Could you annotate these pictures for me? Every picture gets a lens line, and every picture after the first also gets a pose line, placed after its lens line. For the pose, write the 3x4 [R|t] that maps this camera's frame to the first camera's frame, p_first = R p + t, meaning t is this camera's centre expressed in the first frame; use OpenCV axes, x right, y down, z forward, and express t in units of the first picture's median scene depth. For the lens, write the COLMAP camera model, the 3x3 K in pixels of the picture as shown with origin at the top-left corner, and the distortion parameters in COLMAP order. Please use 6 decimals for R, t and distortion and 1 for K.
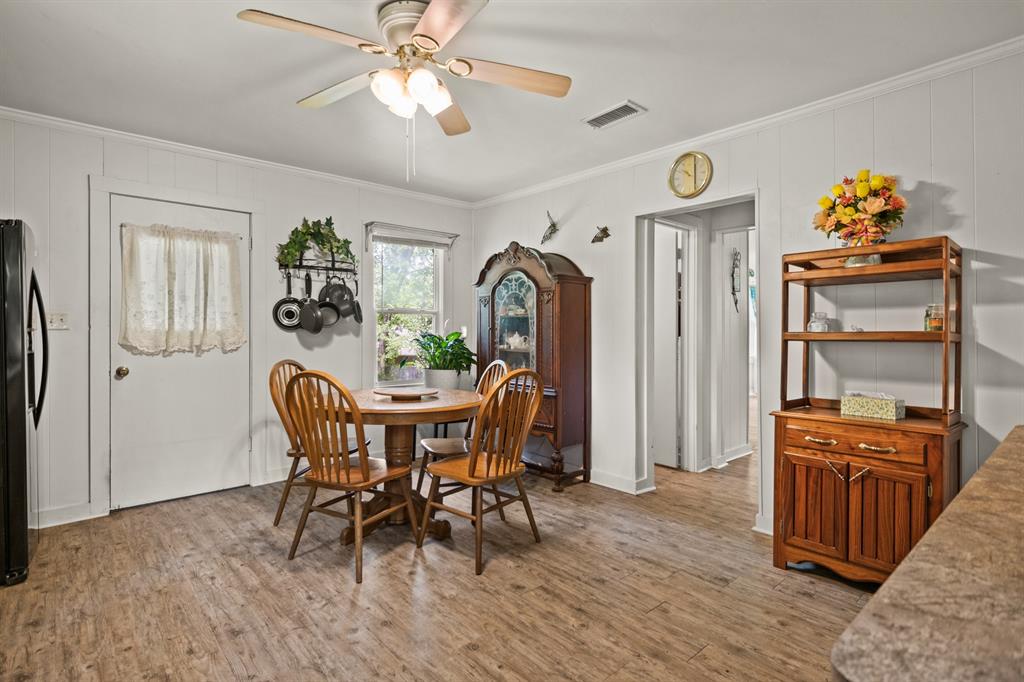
lens RADIAL K [[509.5, 0, 513.4], [0, 509.5, 332.9], [0, 0, 1]] dist [0.003687, -0.000232]
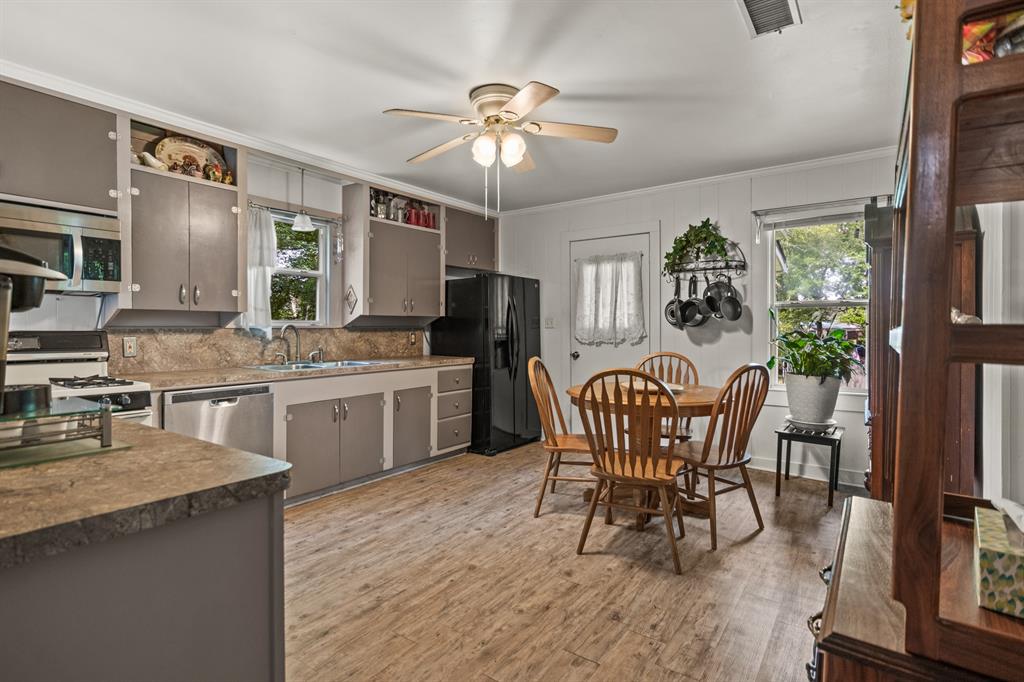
lens RADIAL K [[509.5, 0, 513.7], [0, 509.5, 333.6], [0, 0, 1]] dist [0.003687, -0.000232]
pose [[0.230882, 0.005164, -0.972968, 0.897371], [-0.002616, 0.999986, 0.004687, 0.006428], [0.972978, 0.001463, 0.230892, 0.591884]]
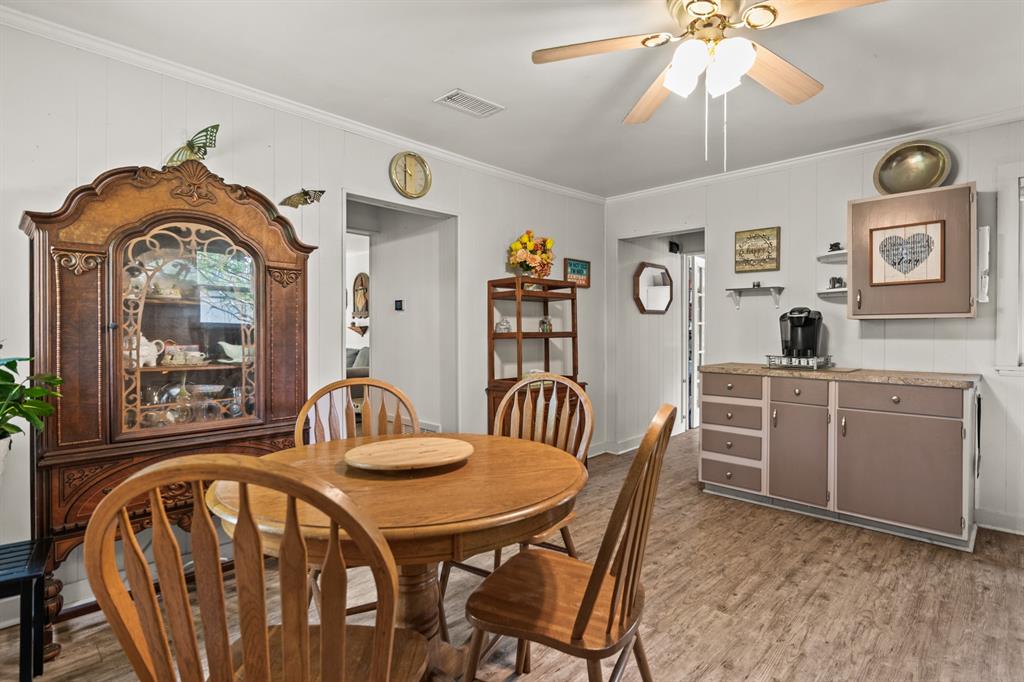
lens RADIAL K [[509.5, 0, 510.8], [0, 509.5, 342.5], [0, 0, 1]] dist [0.003687, -0.000232]
pose [[-0.061145, -0.017057, 0.997983, -0.868260], [0.006298, 0.999827, 0.017474, 0.001236], [-0.998109, 0.007354, -0.061027, 1.133768]]
